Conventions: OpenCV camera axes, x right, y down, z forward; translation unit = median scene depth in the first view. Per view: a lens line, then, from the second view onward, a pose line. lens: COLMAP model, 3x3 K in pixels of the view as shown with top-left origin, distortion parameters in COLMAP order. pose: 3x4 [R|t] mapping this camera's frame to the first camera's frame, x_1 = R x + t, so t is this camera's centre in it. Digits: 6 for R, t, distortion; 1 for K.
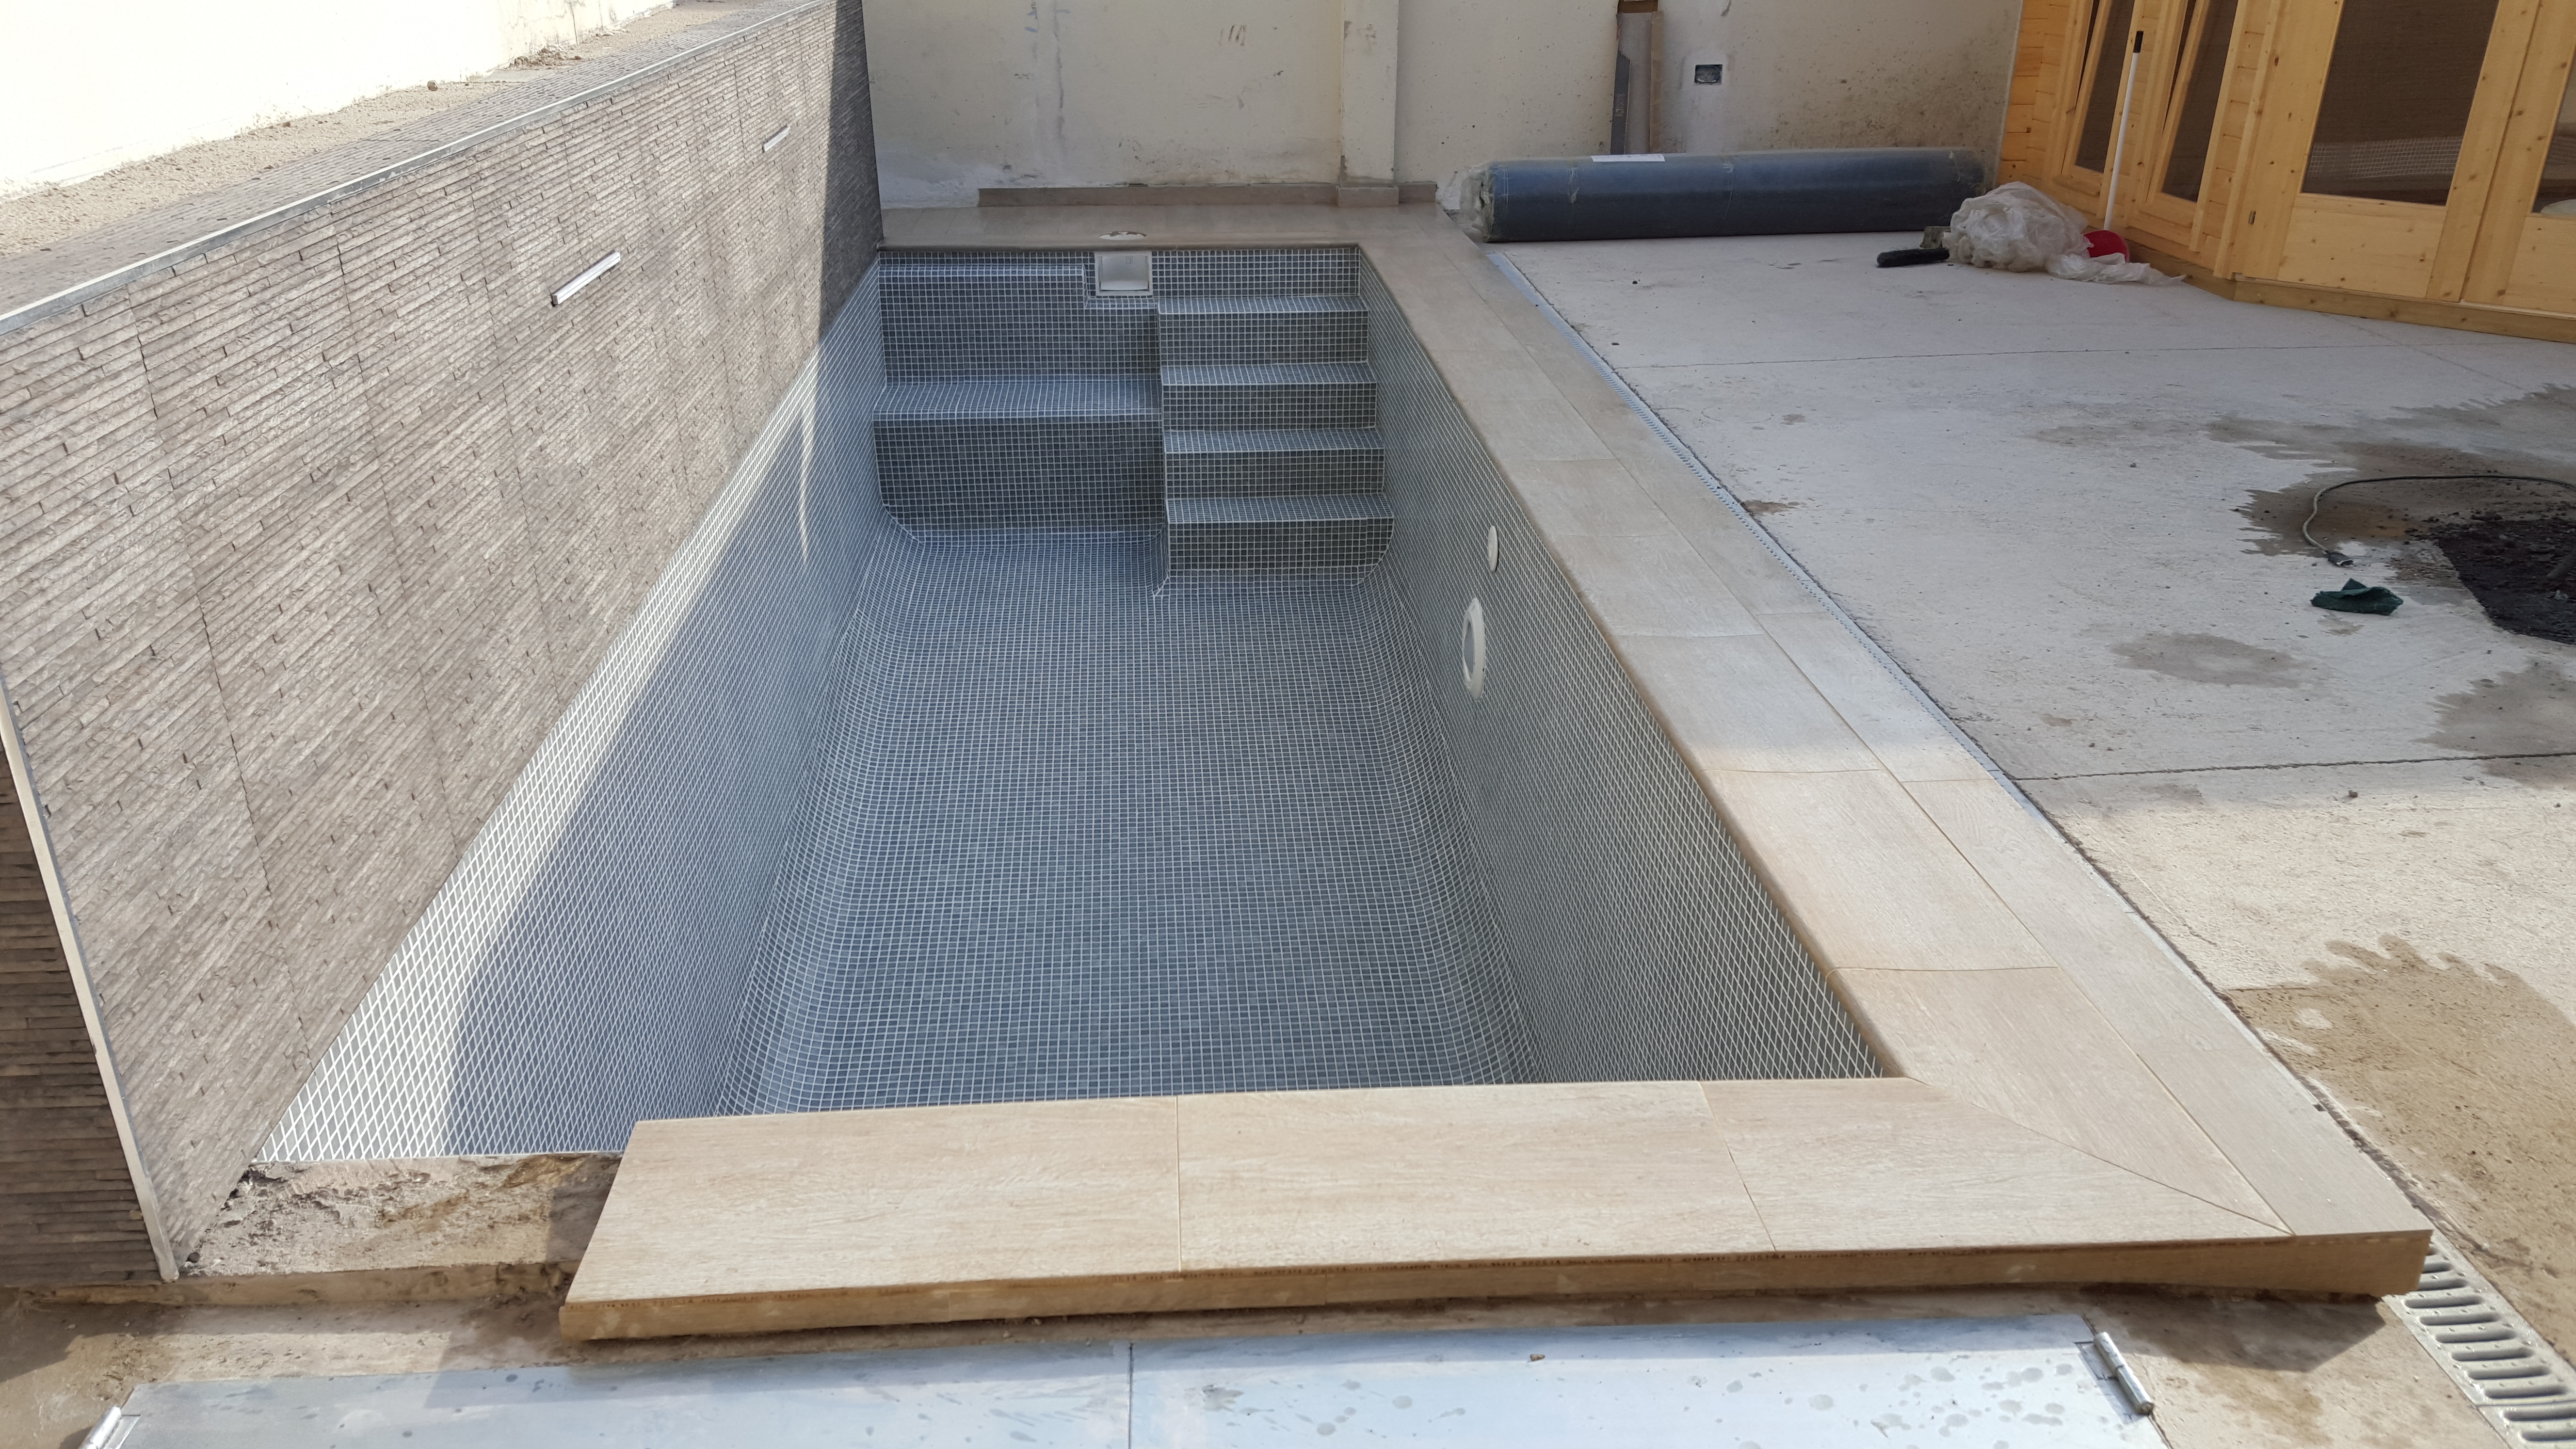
lens RADIAL K [[1893.8, 0, 1288.0], [0, 1893.8, 724.5], [0, 0, 1]] dist [-0.000982, -0.000552]
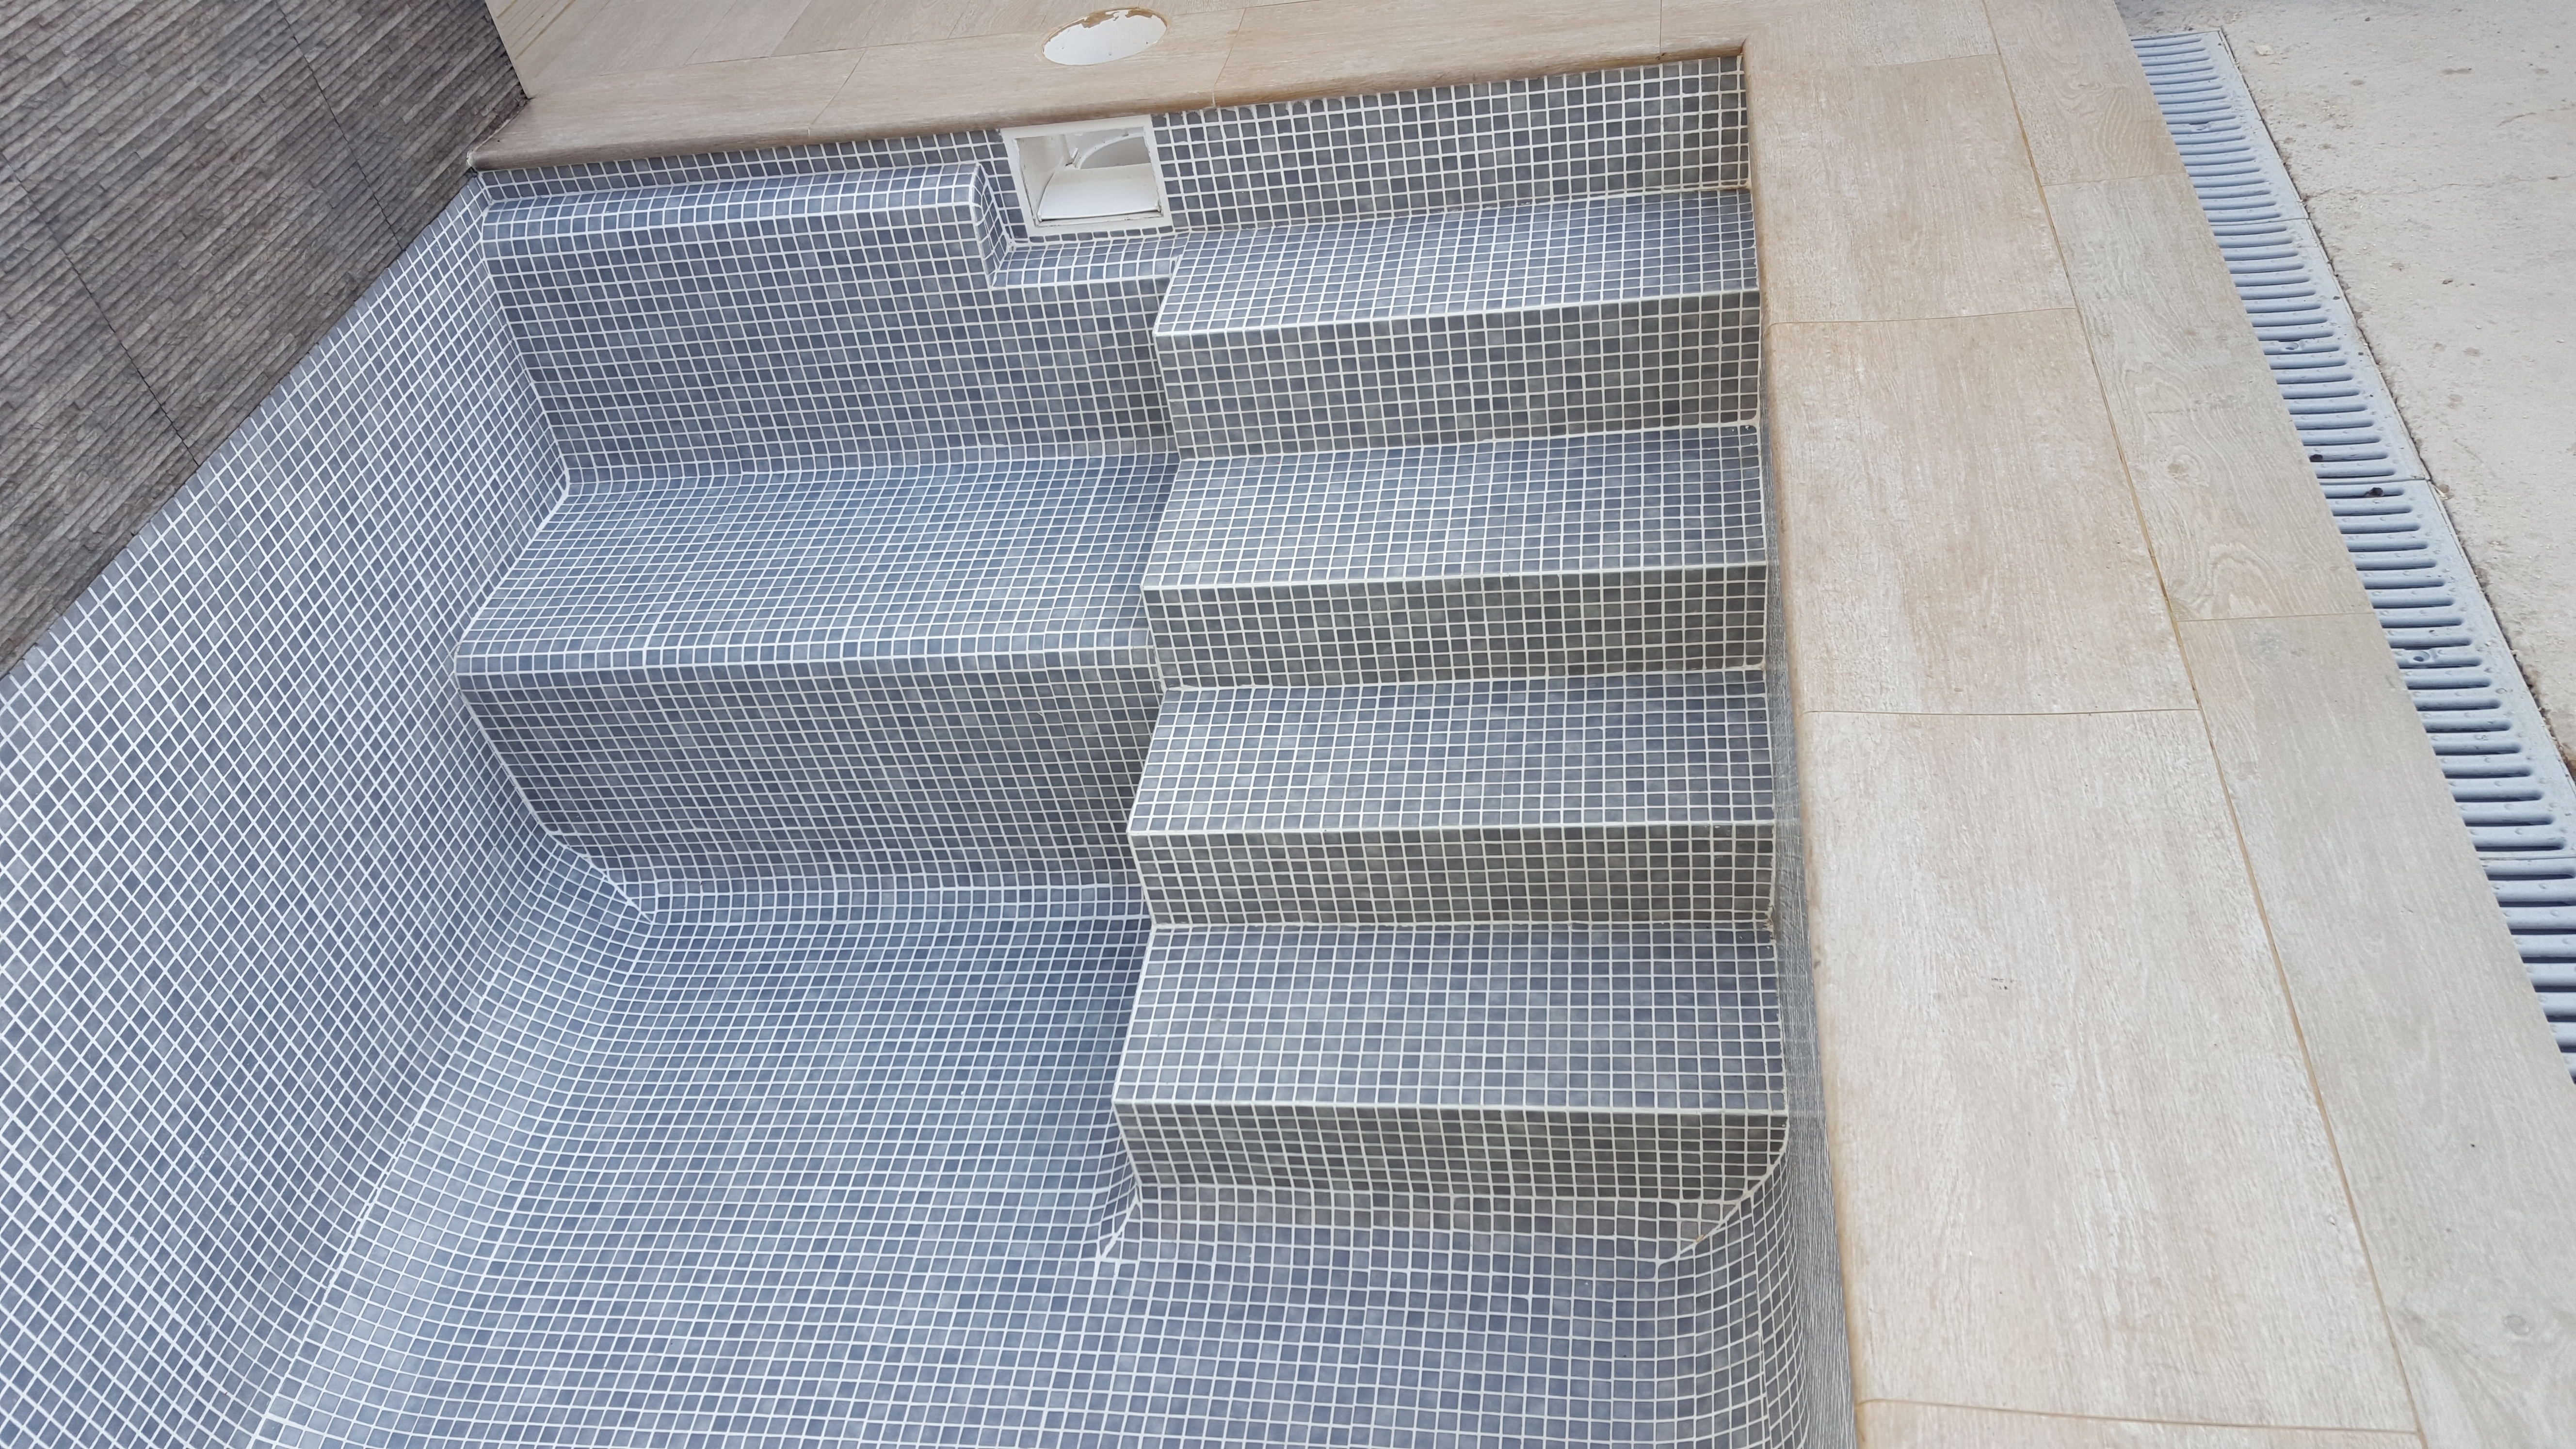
lens RADIAL K [[1893.8, 0, 1288.0], [0, 1893.8, 724.5], [0, 0, 1]] dist [-0.000982, -0.000552]
pose [[0.958378, 0.033897, -0.283483, 0.058529], [0.059836, 0.947028, 0.315528, -0.252523], [0.279162, -0.319358, 0.905582, 0.647475]]
